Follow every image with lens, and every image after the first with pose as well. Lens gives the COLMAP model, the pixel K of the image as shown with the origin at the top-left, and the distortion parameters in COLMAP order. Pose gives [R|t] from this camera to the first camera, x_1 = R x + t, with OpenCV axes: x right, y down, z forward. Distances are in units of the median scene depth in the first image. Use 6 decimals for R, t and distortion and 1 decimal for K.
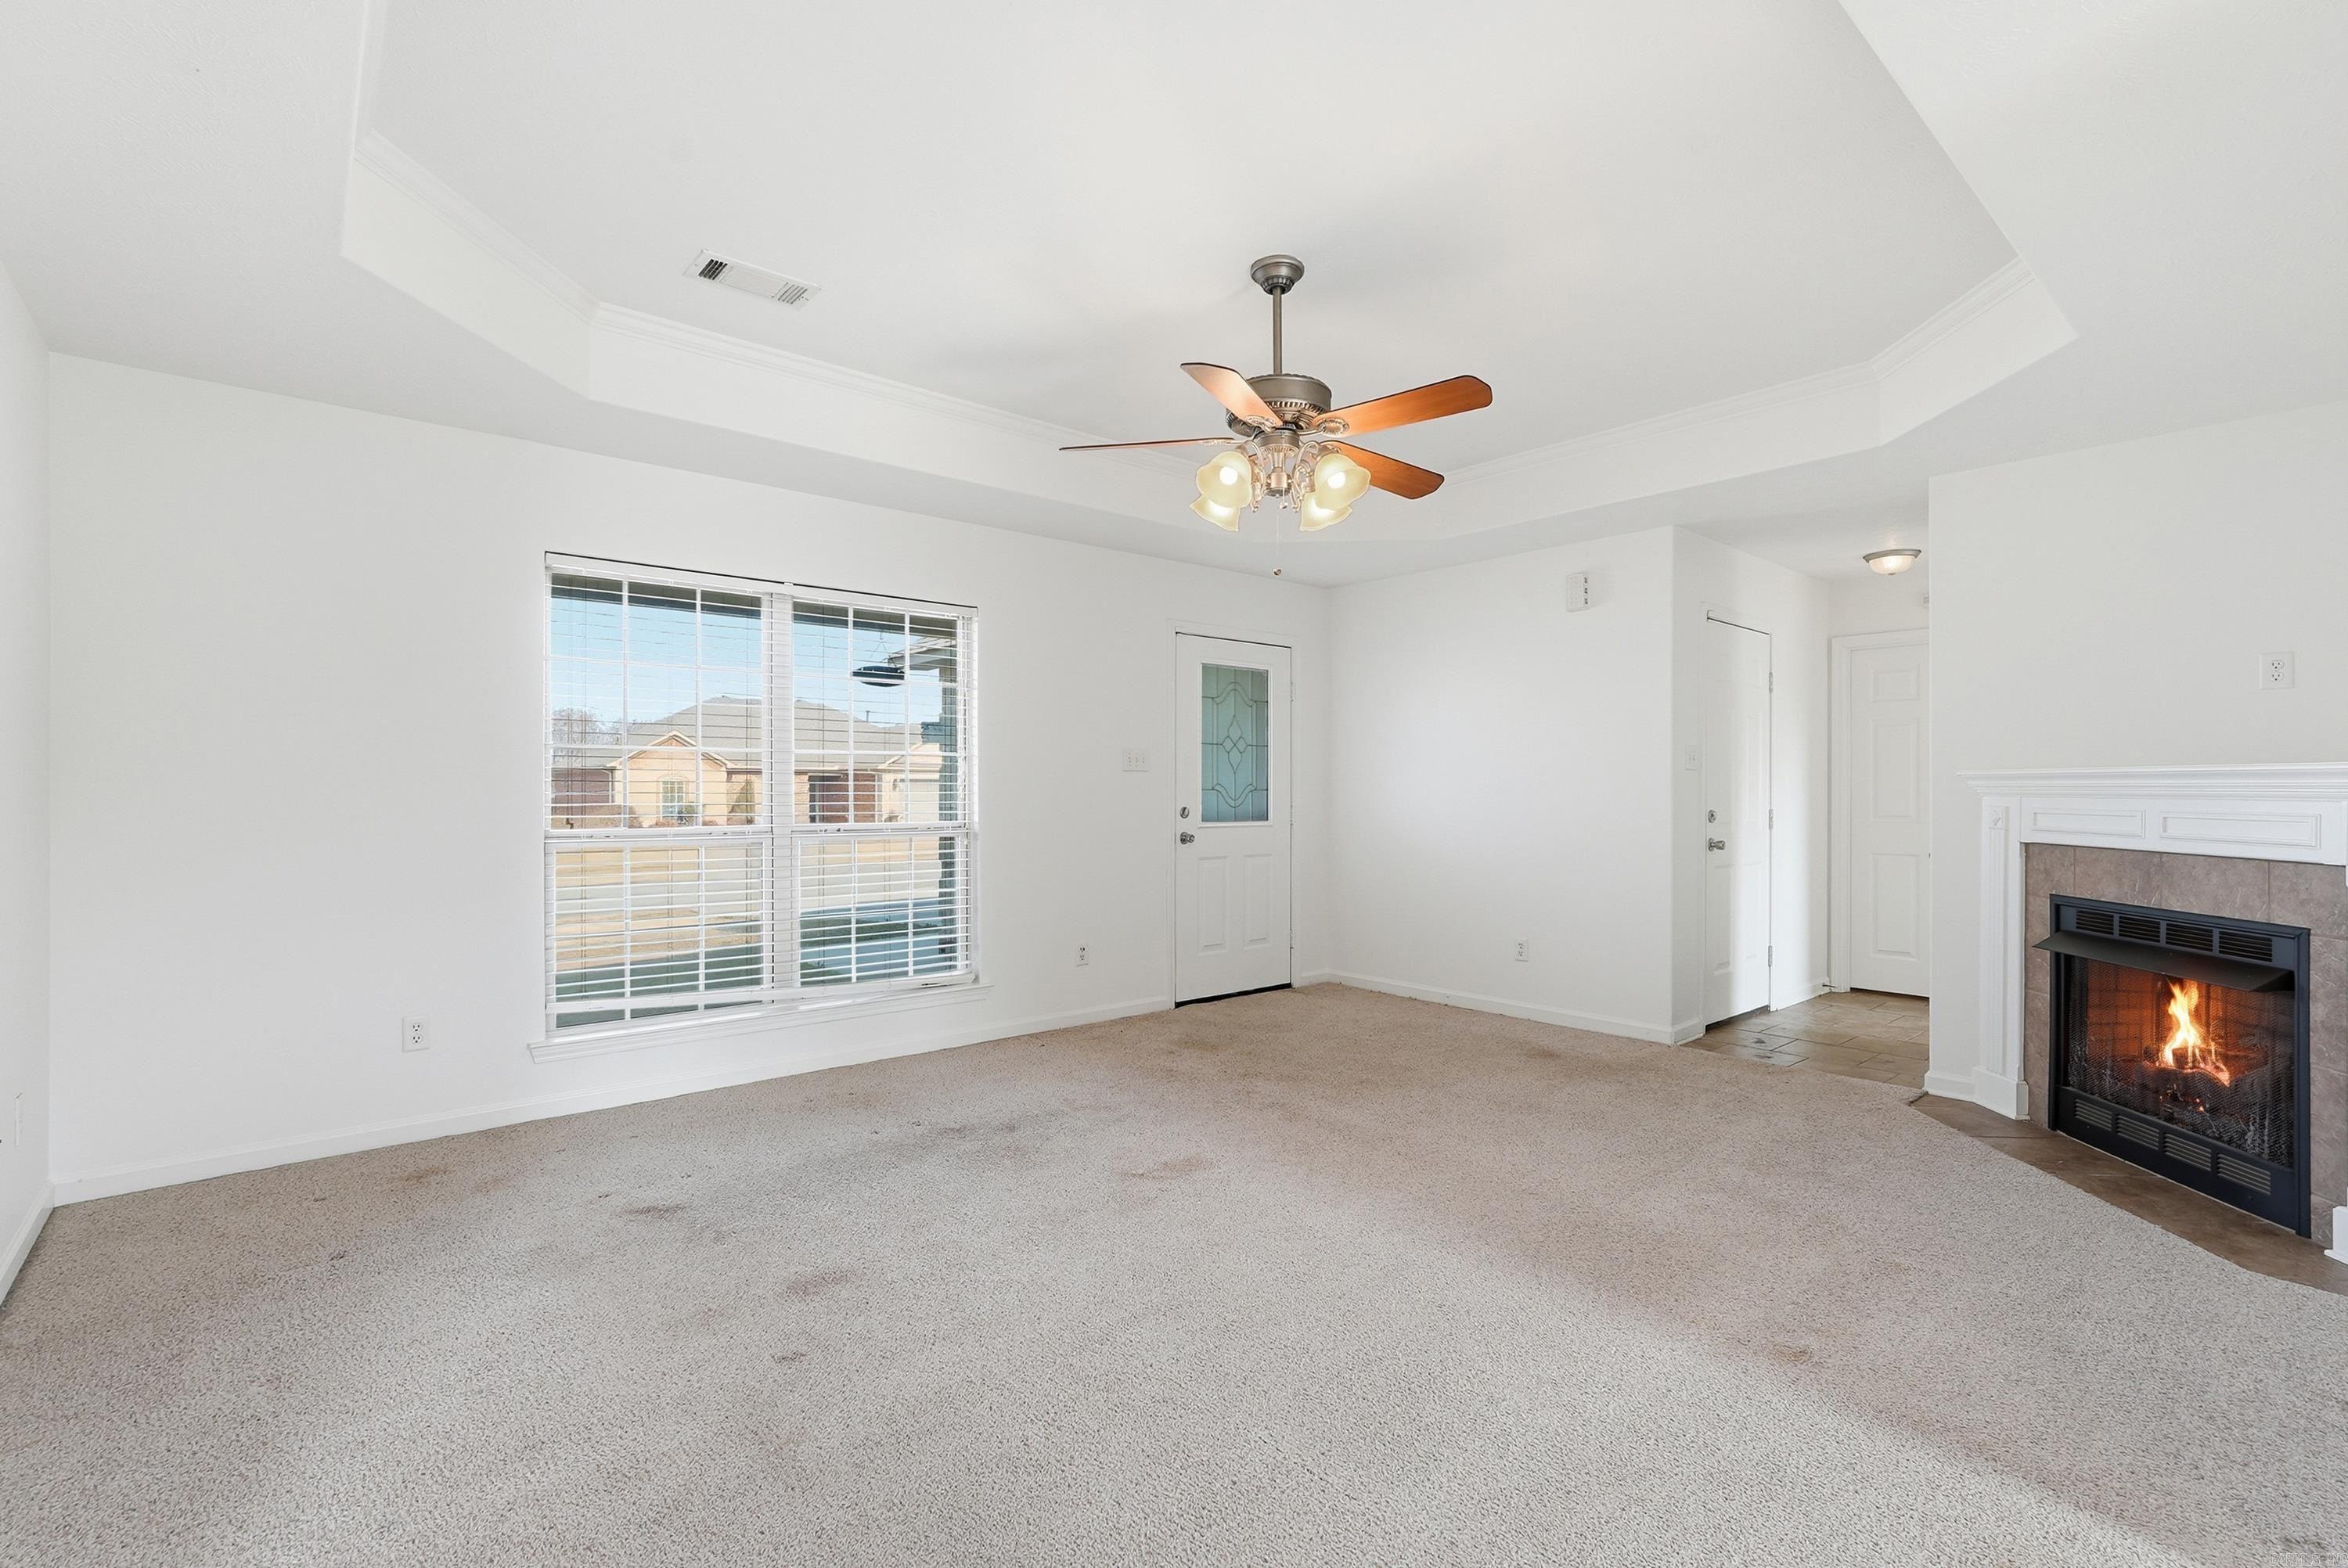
lens RADIAL K [[1041.0, 0, 1173.1], [0, 1041.0, 791.1], [0, 0, 1]] dist [-0.002213, -0.000511]
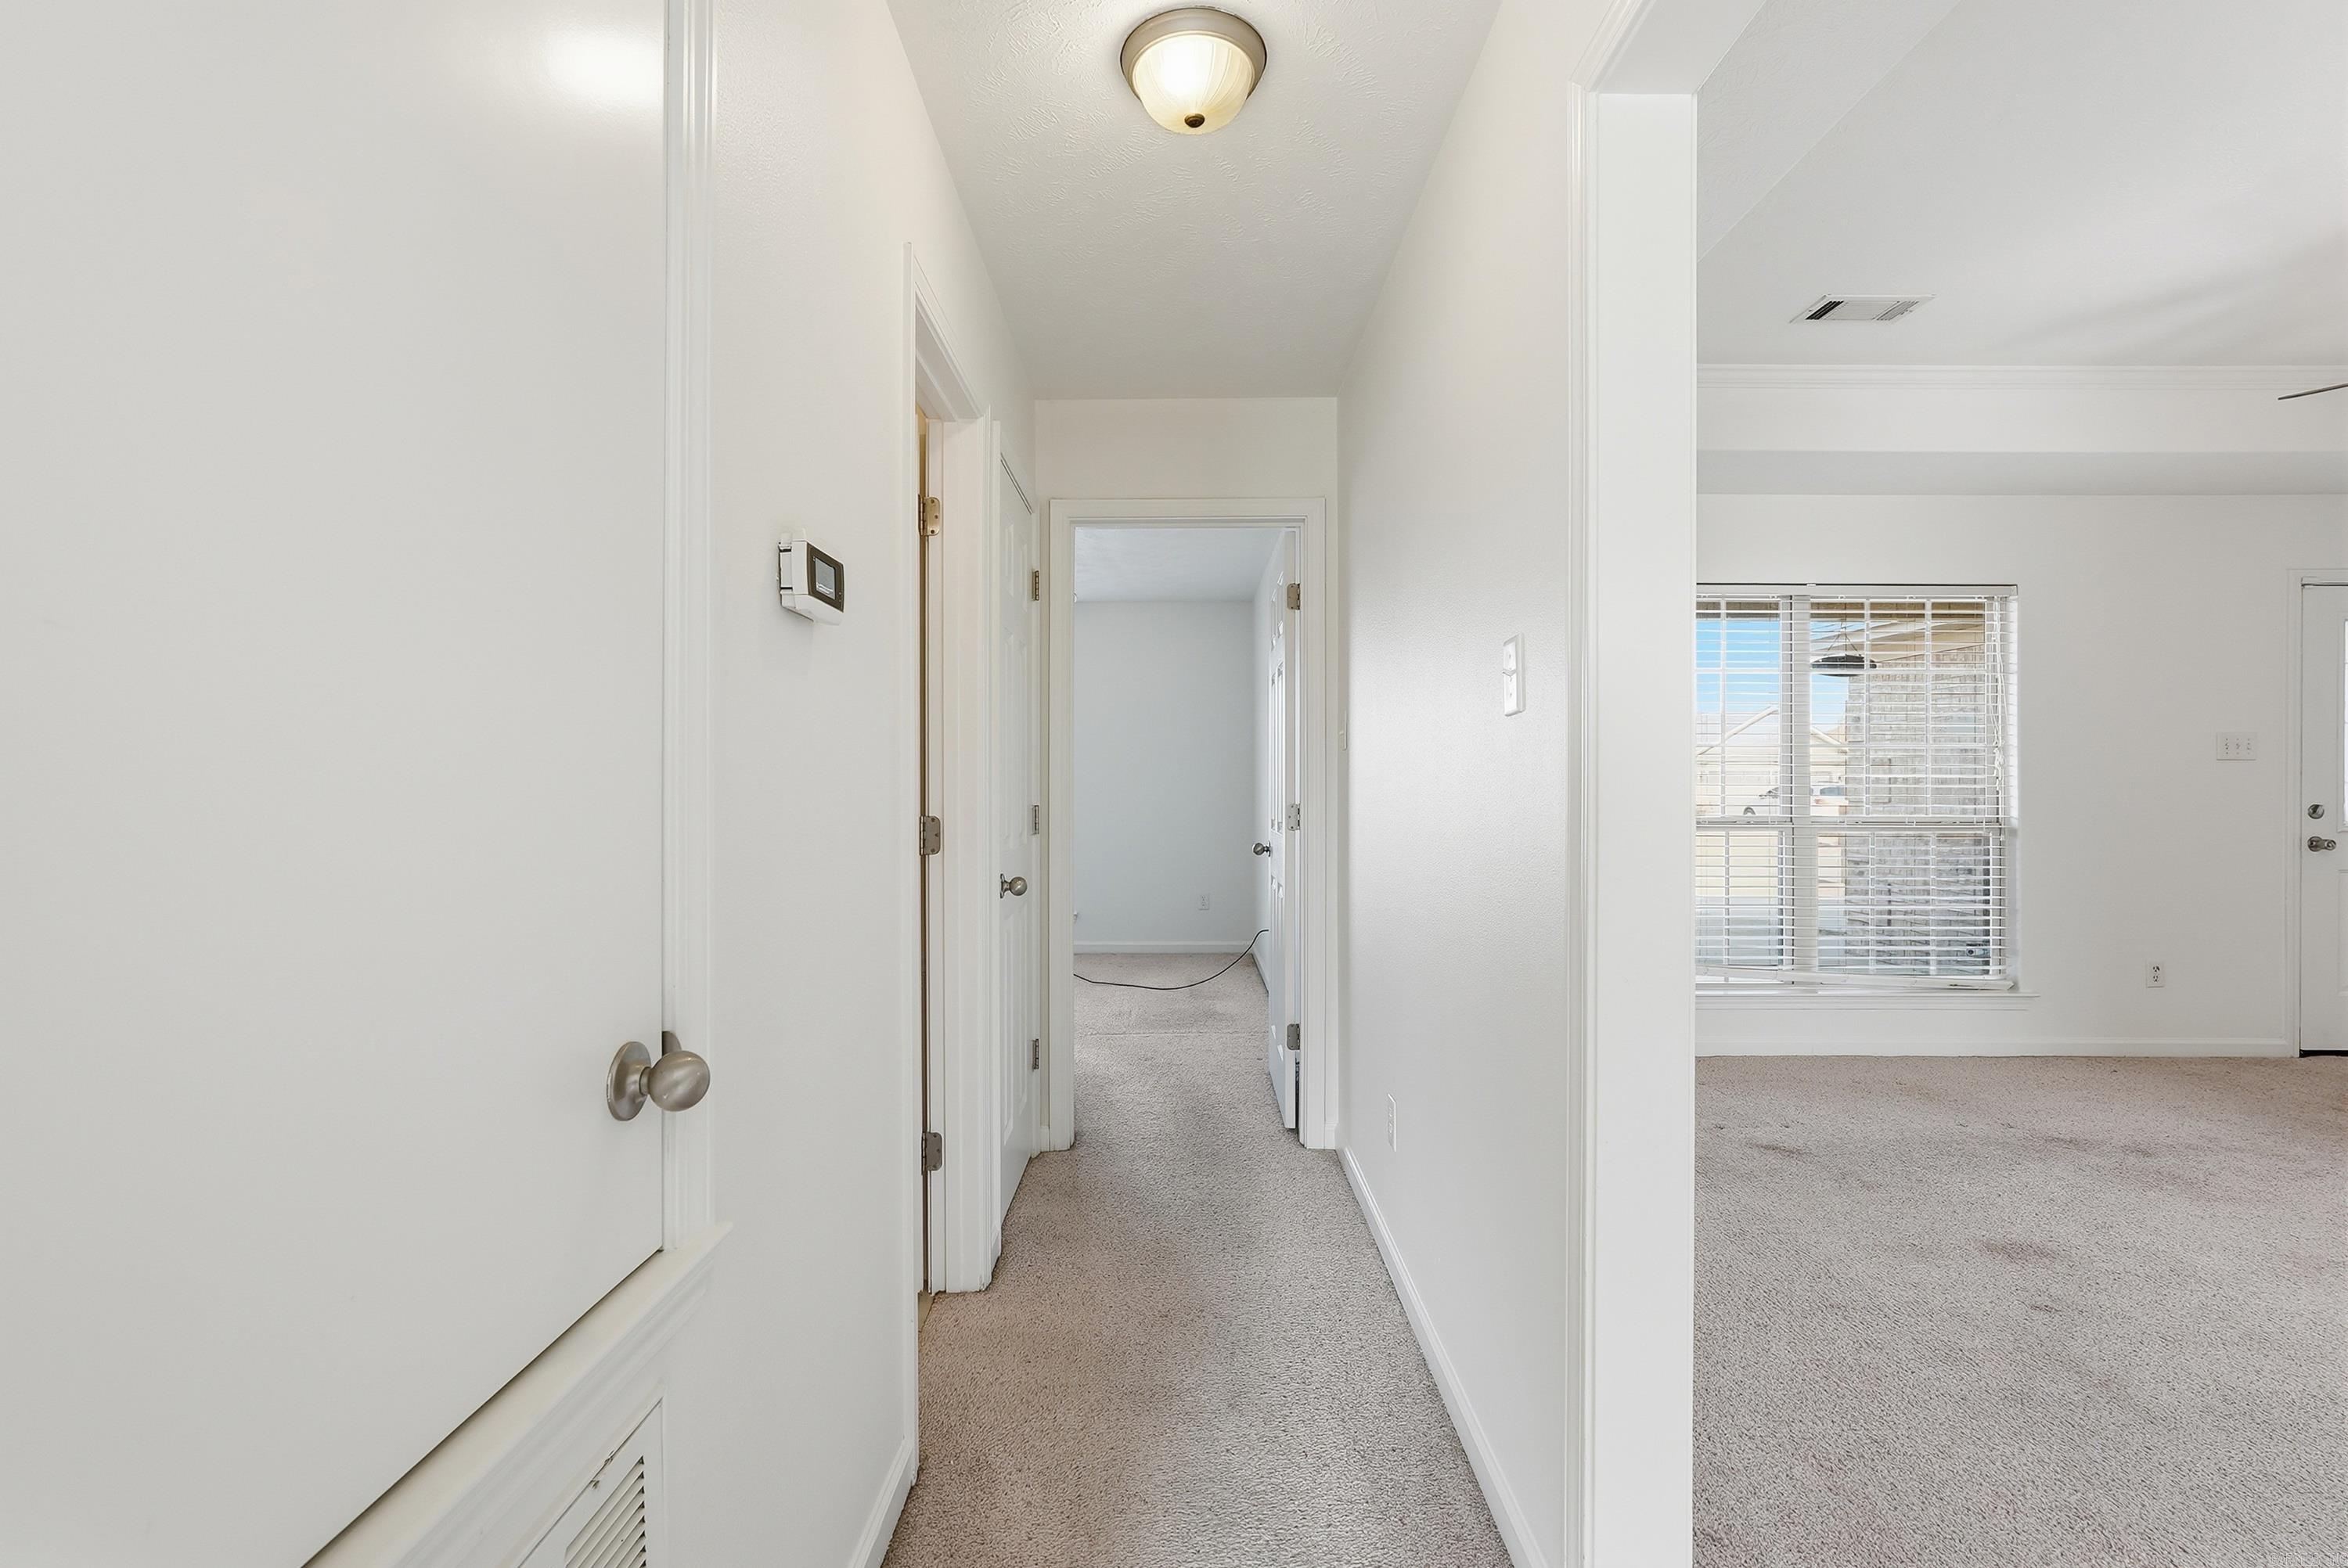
lens RADIAL K [[1027.1, 0, 1175.0], [0, 1027.1, 780.6], [0, 0, 1]] dist [-0.001429, 0.000130]
pose [[0.762988, -0.001360, -0.646411, -0.303254], [-0.002639, 0.999983, -0.005219, 0.007679], [0.646408, 0.005688, 0.762971, -0.318312]]
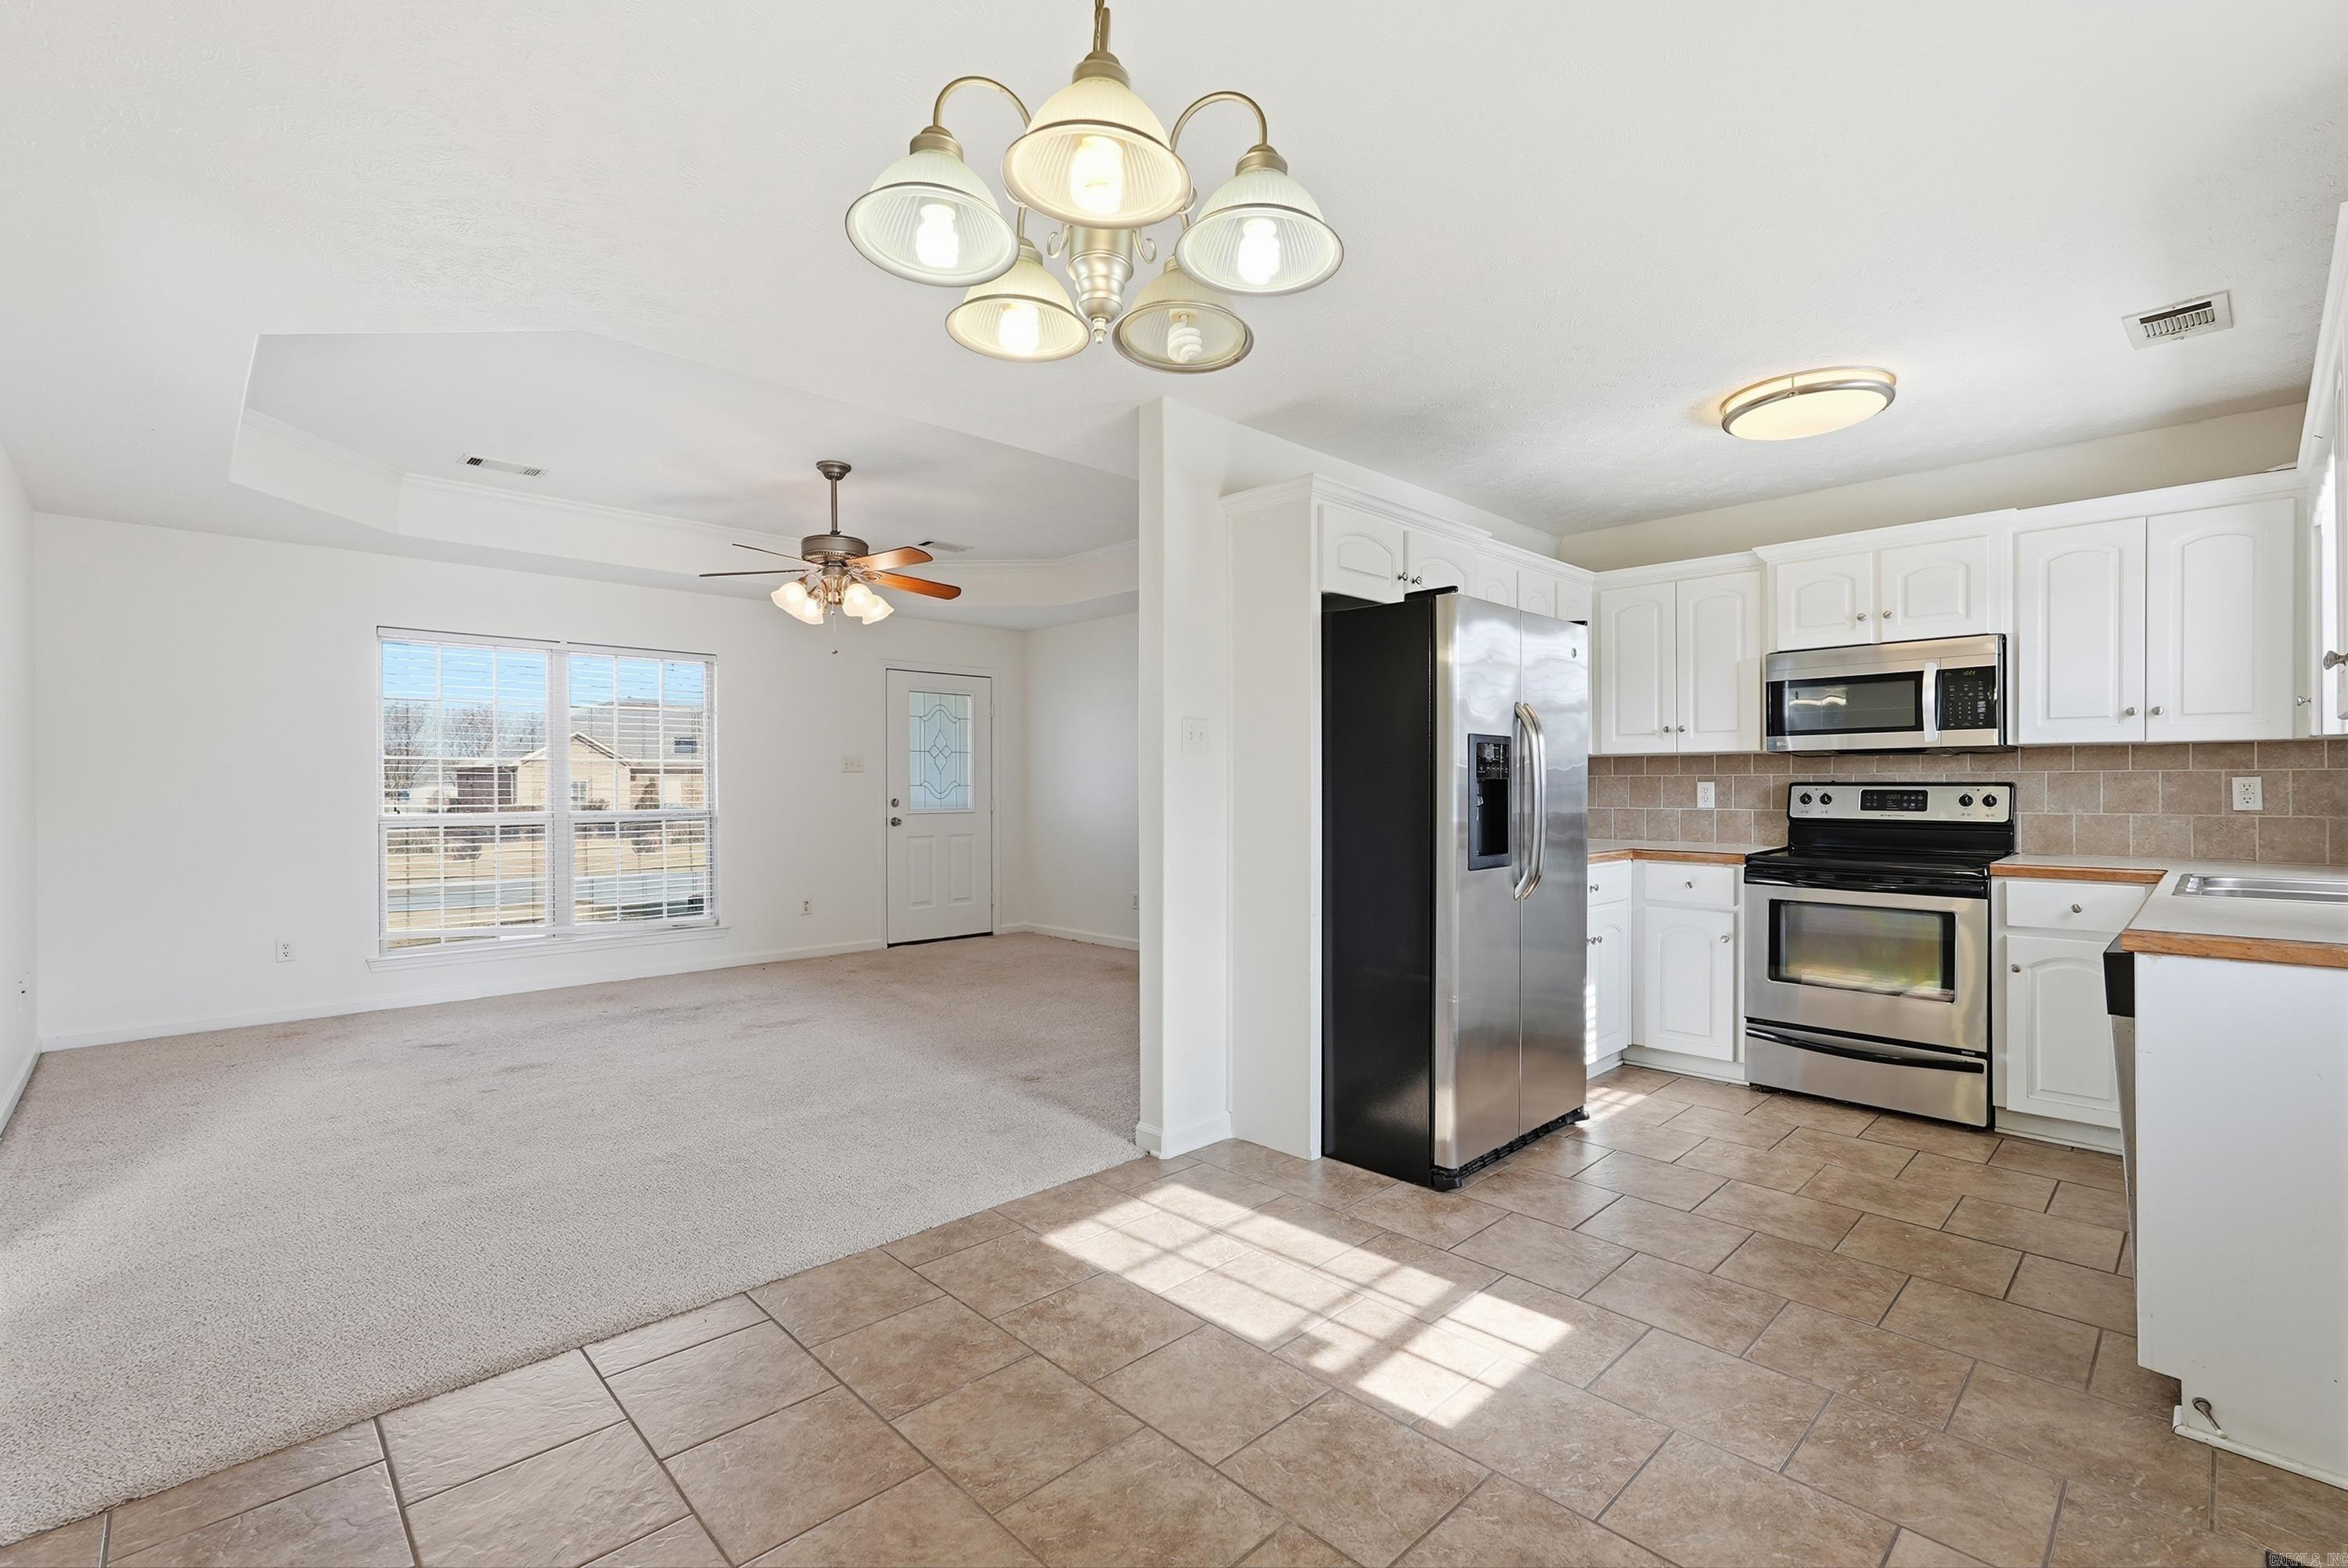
lens RADIAL K [[1047.4, 0, 1181.7], [0, 1047.4, 791.5], [0, 0, 1]] dist [0.000887, 0.000336]
pose [[0.998337, -0.004779, 0.057448, 0.629319], [0.004626, 0.999985, 0.002797, 0.008641], [-0.057460, -0.002526, 0.998345, -0.773736]]
